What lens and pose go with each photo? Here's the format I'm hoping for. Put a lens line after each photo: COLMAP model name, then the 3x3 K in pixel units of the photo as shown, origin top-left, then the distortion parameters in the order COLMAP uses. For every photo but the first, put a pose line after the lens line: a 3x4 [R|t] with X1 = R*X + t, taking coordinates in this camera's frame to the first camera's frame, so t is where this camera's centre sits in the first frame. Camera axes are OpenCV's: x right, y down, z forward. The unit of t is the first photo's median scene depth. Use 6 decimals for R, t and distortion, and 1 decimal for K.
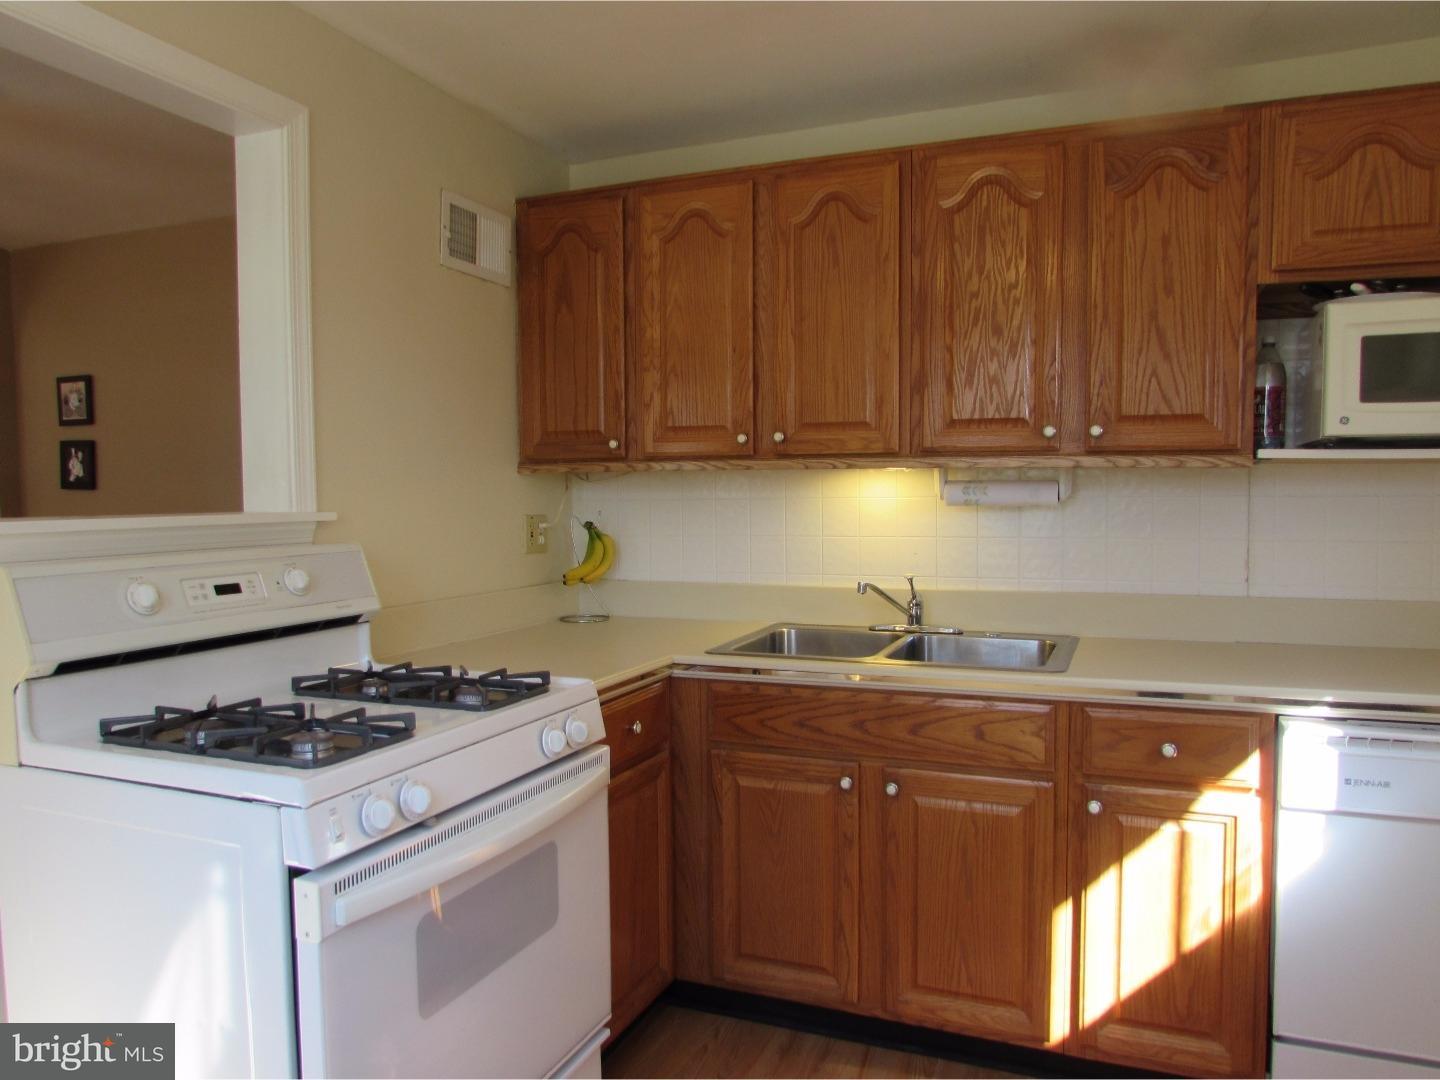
lens RADIAL K [[1021.2, 0, 724.6], [0, 1021.2, 548.3], [0, 0, 1]] dist [-0.038071, 0.029047]
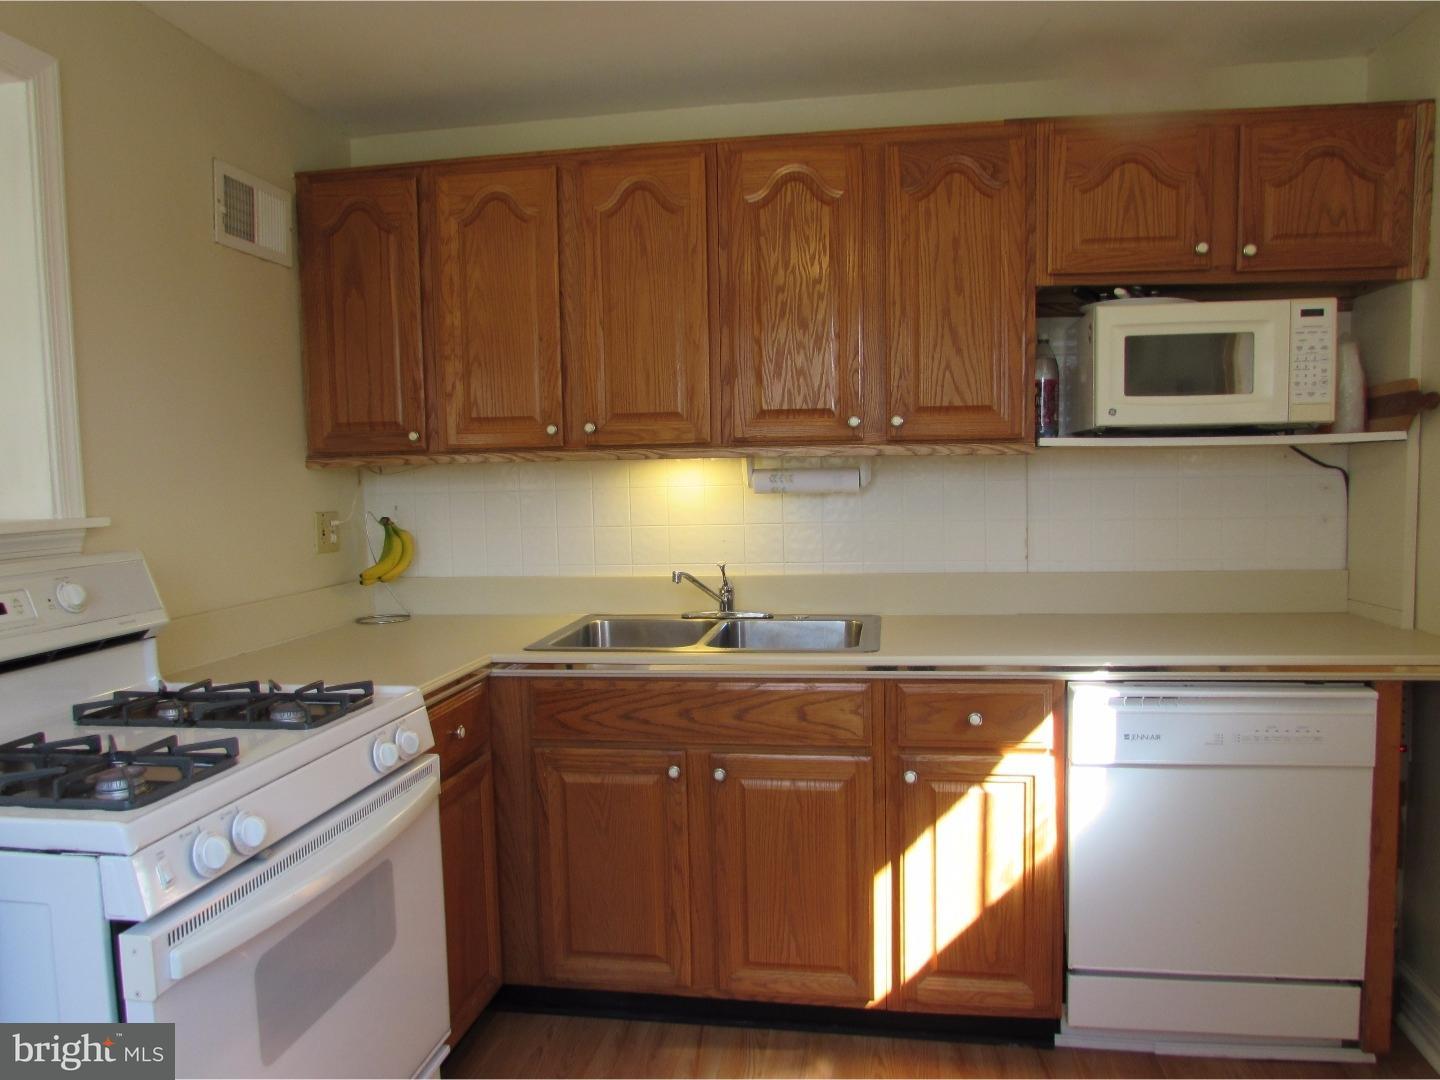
lens RADIAL K [[1021.2, 0, 724.6], [0, 1021.2, 548.3], [0, 0, 1]] dist [-0.038071, 0.029047]
pose [[0.974052, -0.031642, 0.224103, -0.051153], [0.027652, 0.999399, 0.020923, -0.010965], [-0.224630, -0.014183, 0.974341, 0.006710]]
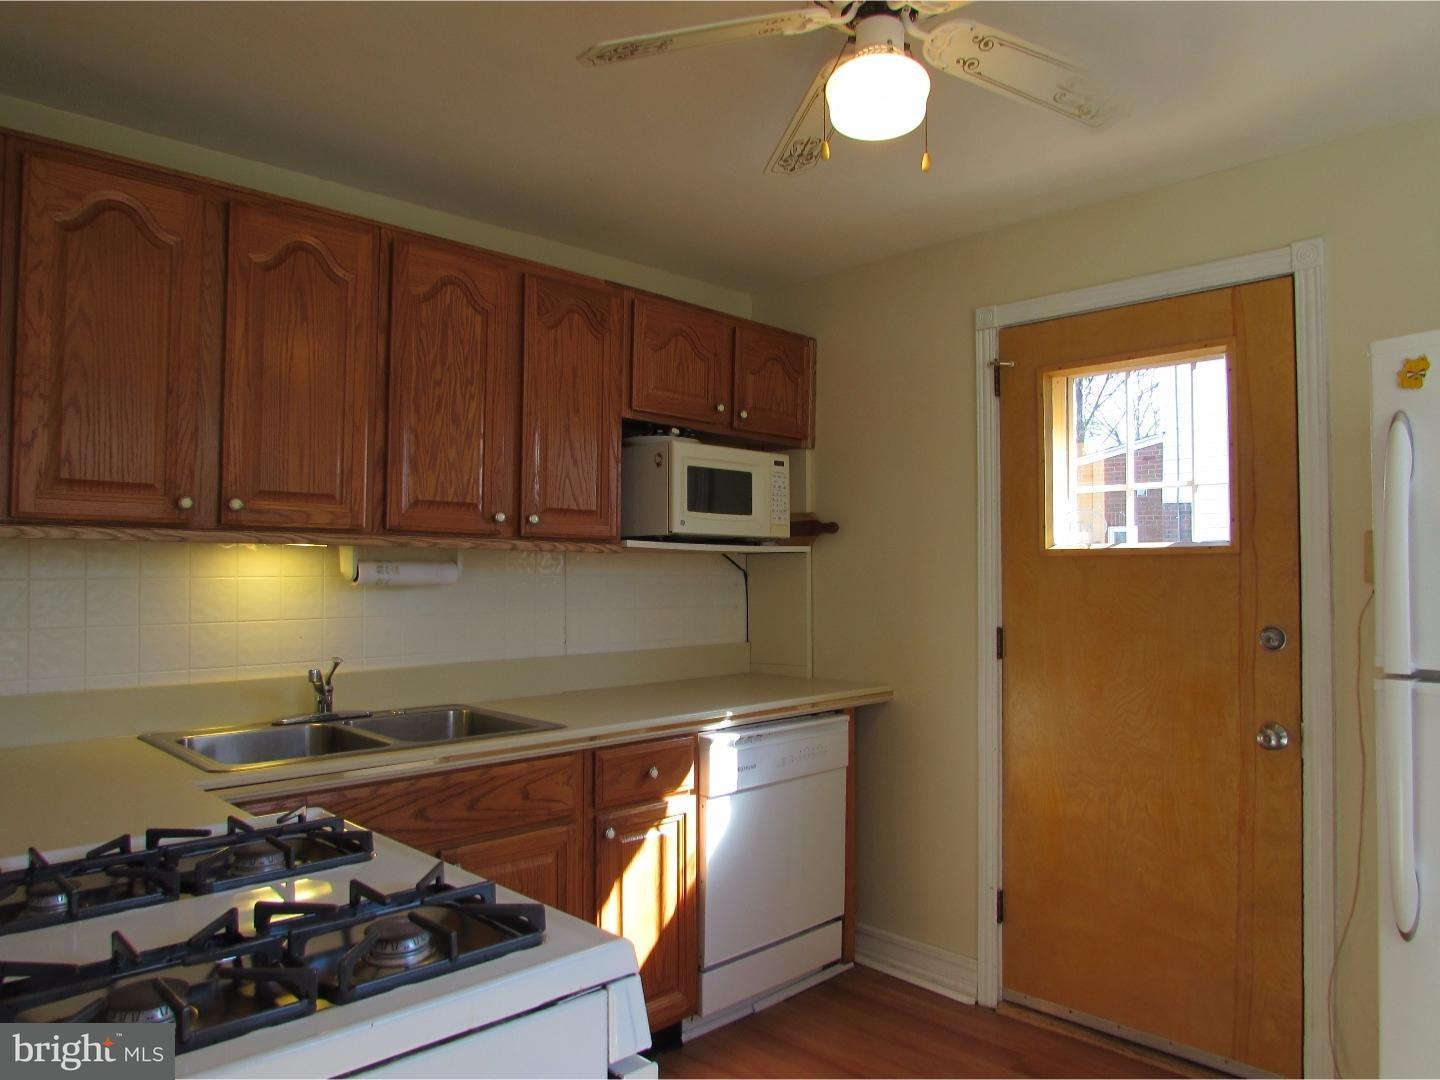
lens RADIAL K [[1021.2, 0, 724.6], [0, 1021.2, 548.3], [0, 0, 1]] dist [-0.038071, 0.029047]
pose [[0.395326, 0.027026, 0.918143, -0.631413], [0.046757, 0.997679, -0.049500, -0.014426], [-0.917350, 0.062498, 0.393145, 0.345692]]
